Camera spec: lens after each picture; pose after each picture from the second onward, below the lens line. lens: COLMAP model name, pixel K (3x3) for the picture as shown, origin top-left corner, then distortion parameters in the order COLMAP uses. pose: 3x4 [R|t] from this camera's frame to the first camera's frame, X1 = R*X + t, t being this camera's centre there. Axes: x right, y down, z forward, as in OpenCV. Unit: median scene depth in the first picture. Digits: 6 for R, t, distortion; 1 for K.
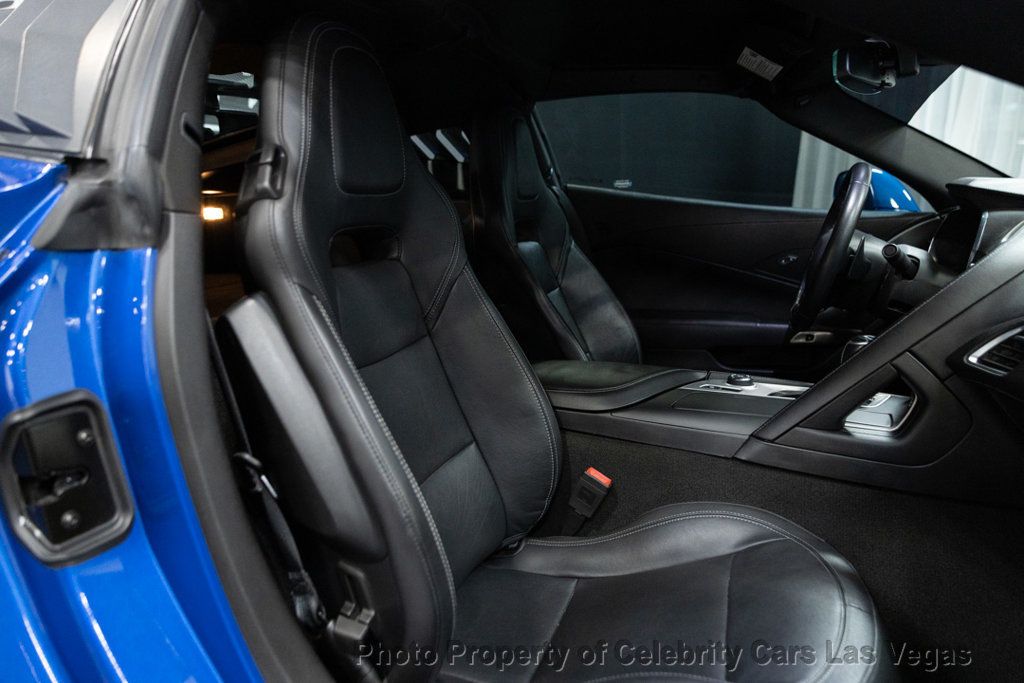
lens RADIAL K [[711.1, 0, 512.0], [0, 711.1, 341.5], [0, 0, 1]] dist [-0.002600, 0.001592]
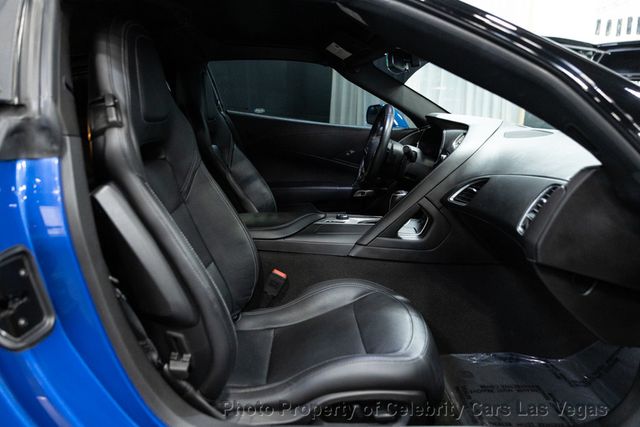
lens RADIAL K [[444.4, 0, 320.0], [0, 444.4, 213.5], [0, 0, 1]] dist [-0.002600, 0.001592]
pose [[0.932711, -0.064864, 0.354744, -0.192235], [0.055876, 0.997805, 0.035533, -0.001751], [-0.356270, -0.013320, 0.934288, -0.127599]]
